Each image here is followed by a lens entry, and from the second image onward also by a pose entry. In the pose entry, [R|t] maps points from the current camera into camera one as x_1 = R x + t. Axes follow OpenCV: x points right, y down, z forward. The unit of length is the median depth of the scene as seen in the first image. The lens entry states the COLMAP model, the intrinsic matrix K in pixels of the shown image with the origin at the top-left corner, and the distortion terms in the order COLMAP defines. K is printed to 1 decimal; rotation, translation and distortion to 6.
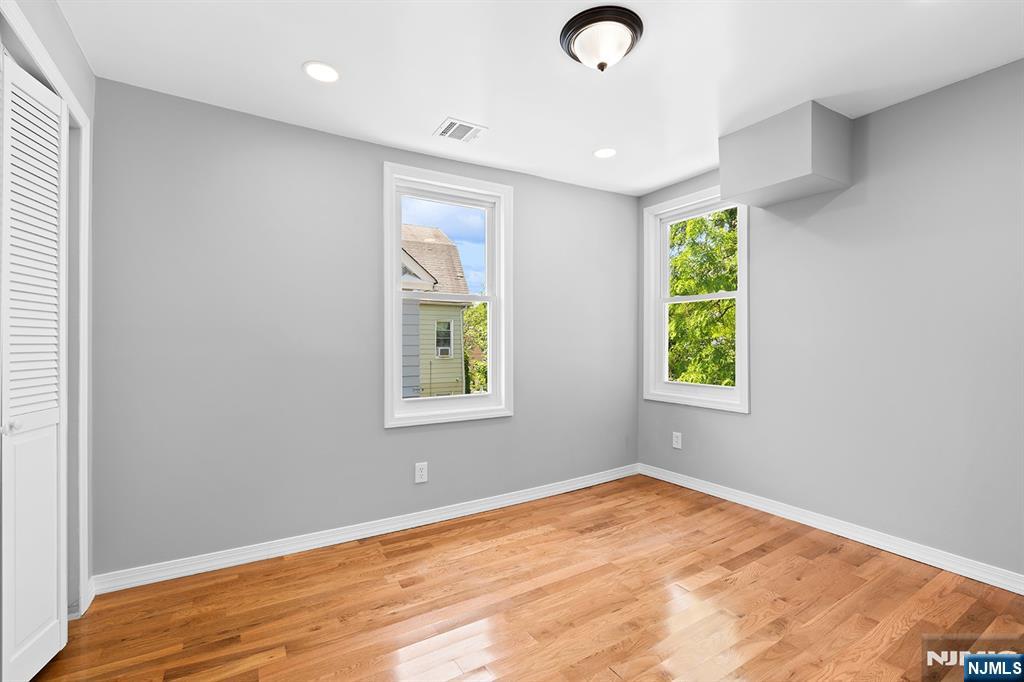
lens RADIAL K [[463.1, 0, 515.3], [0, 463.1, 339.1], [0, 0, 1]] dist [-0.002466, 0.000498]
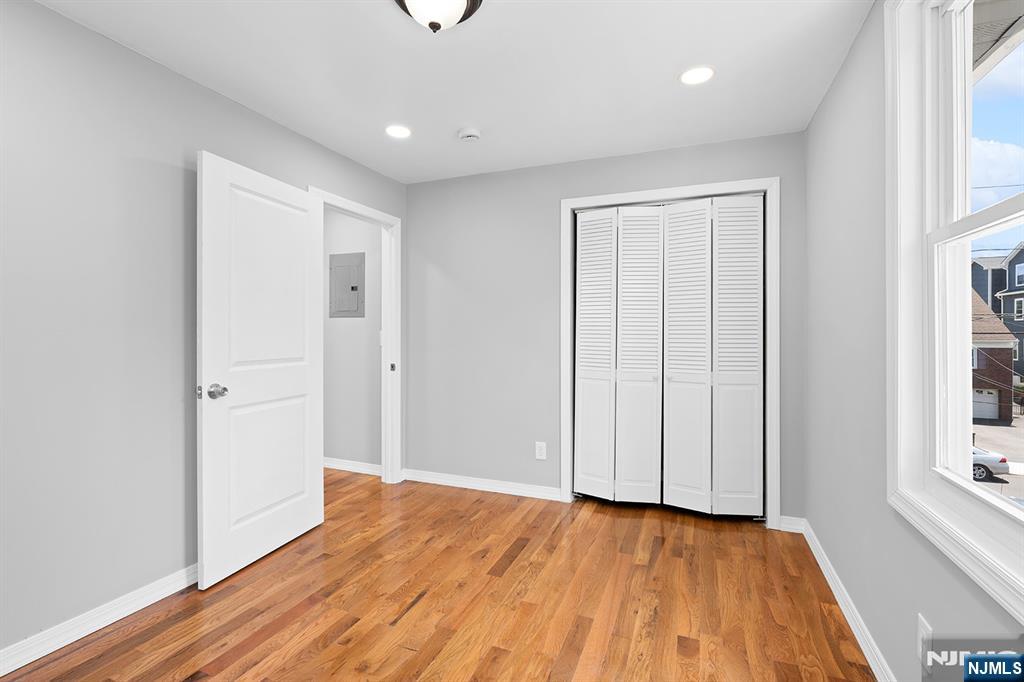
lens RADIAL K [[463.1, 0, 515.3], [0, 463.1, 339.1], [0, 0, 1]] dist [-0.002466, 0.000498]
pose [[-0.808992, 0.005782, -0.587792, 0.539457], [0.001879, 0.999972, 0.007250, -0.004836], [0.587817, 0.004761, -0.808980, 1.676494]]
